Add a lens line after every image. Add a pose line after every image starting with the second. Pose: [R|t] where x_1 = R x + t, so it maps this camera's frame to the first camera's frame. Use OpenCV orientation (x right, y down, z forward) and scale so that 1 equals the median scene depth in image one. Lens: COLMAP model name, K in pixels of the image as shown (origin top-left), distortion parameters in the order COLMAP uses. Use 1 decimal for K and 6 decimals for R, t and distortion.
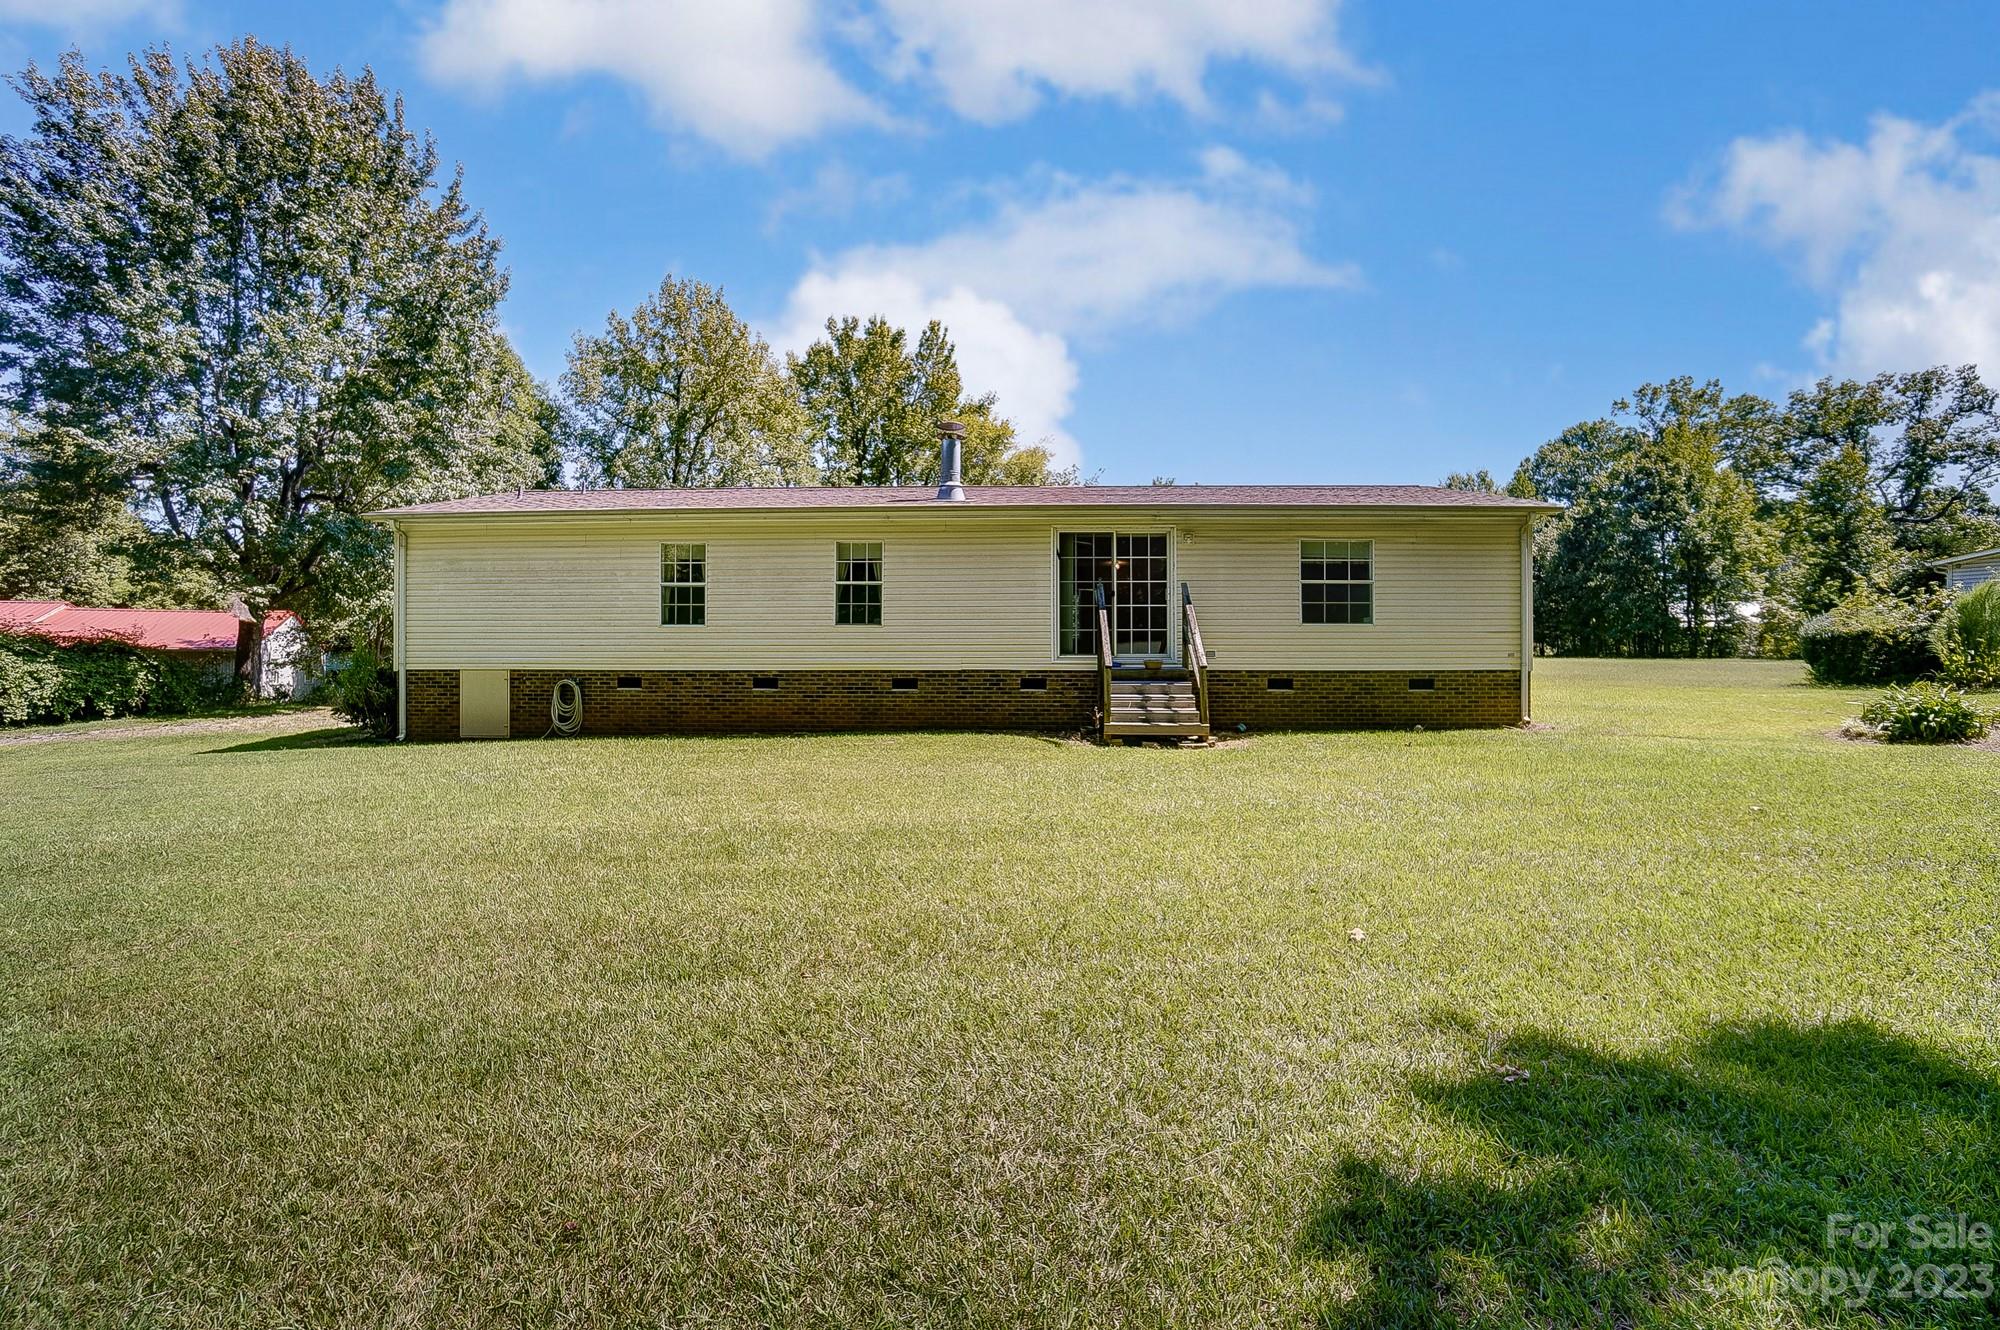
lens RADIAL K [[887.1, 0, 988.4], [0, 887.1, 658.5], [0, 0, 1]] dist [-0.065223, 0.022836]
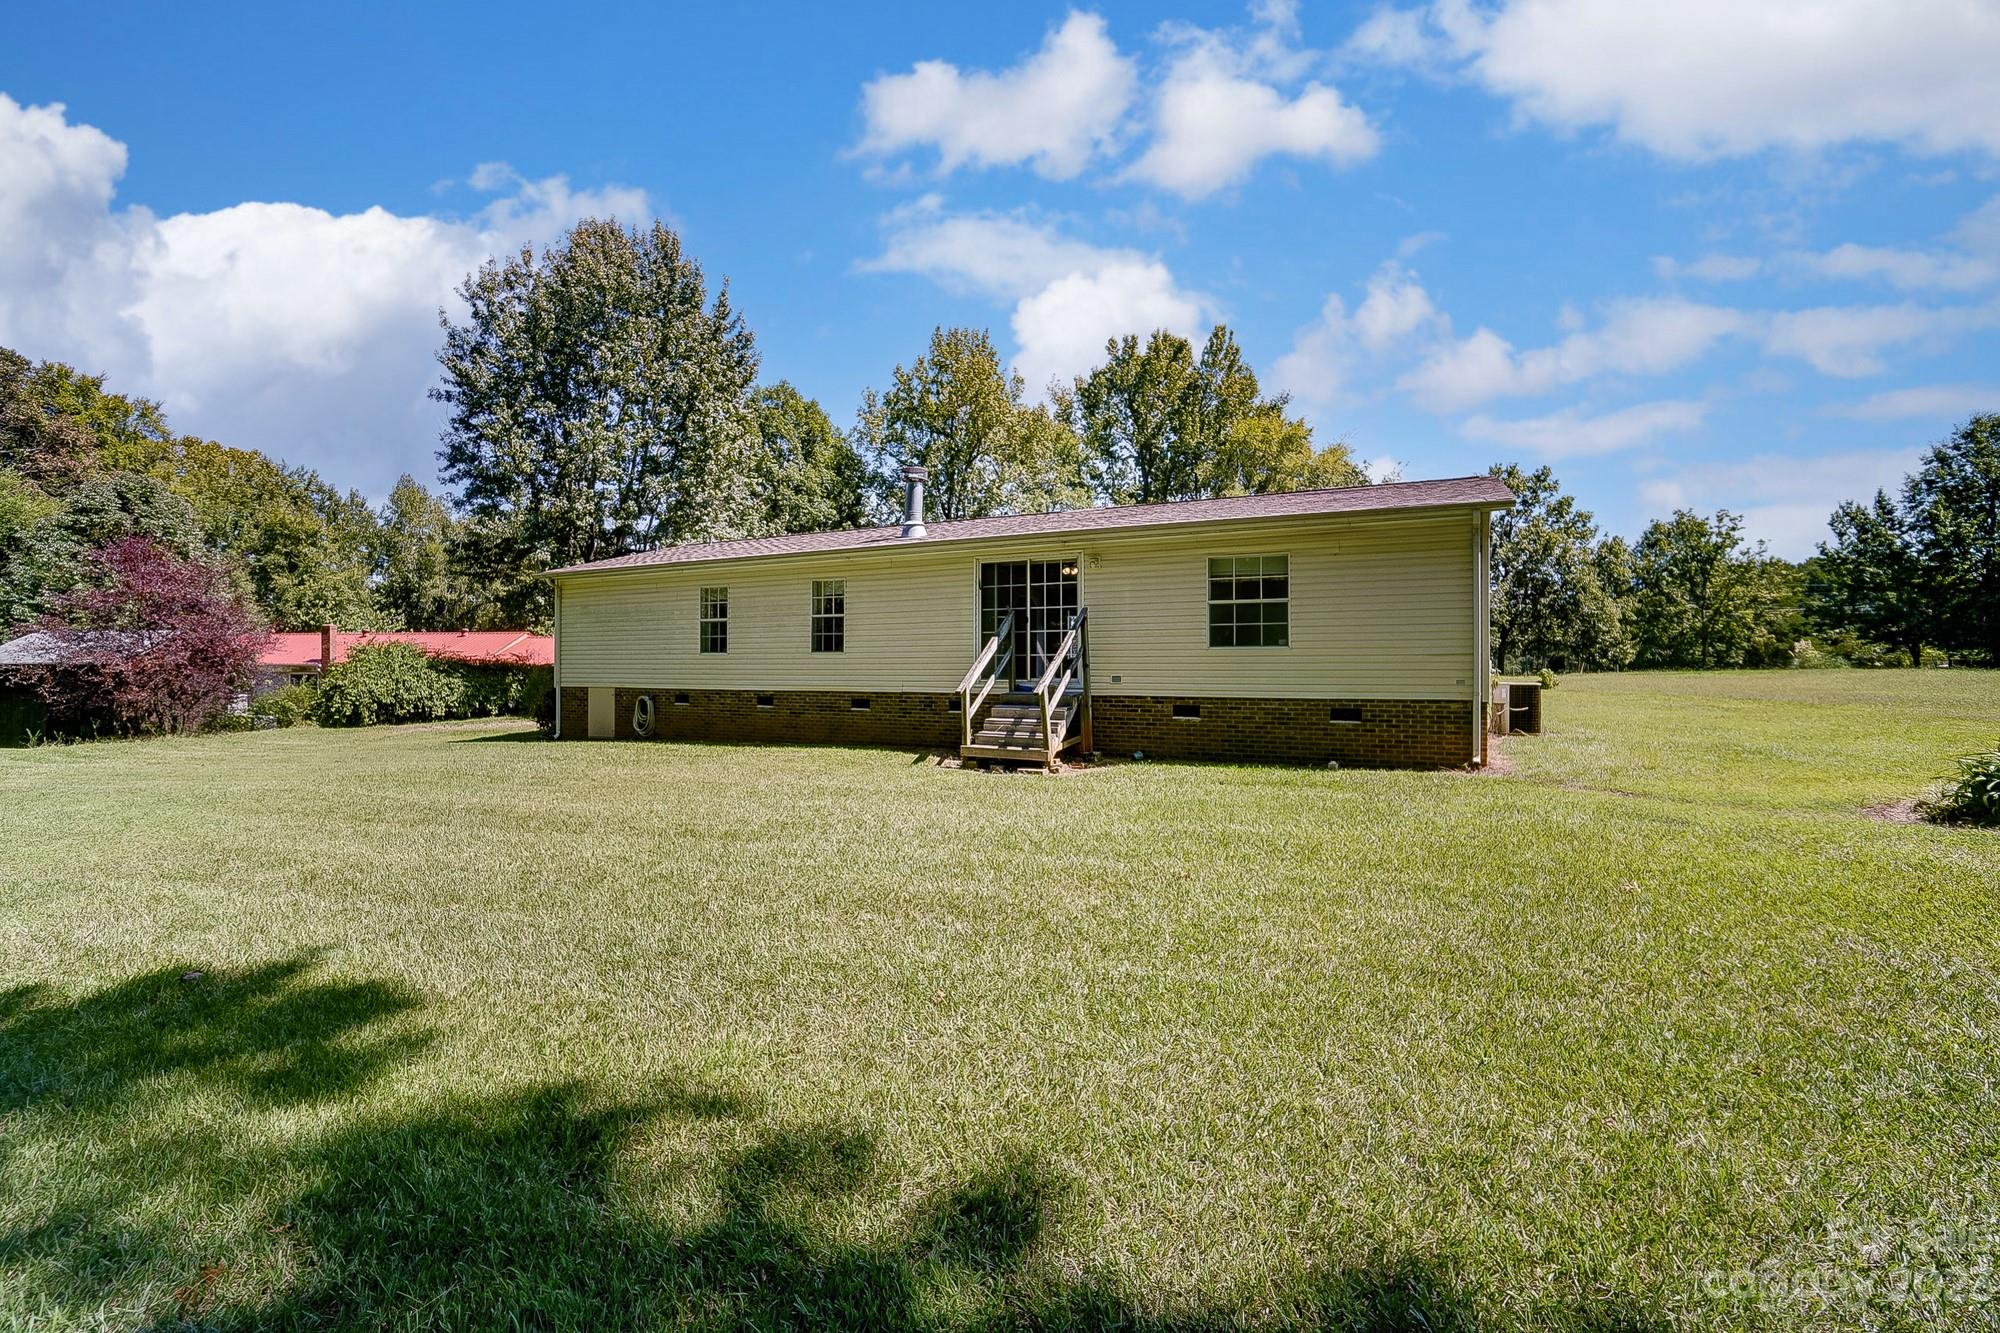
lens RADIAL K [[892.2, 0, 1000.0], [0, 892.2, 666.5], [0, 0, 1]] dist [-0.052928, 0.000392]
pose [[0.900886, -0.000189, -0.434056, 0.558210], [-0.000564, 0.999999, -0.001605, -0.017171], [0.434056, 0.001691, 0.900884, 0.050114]]
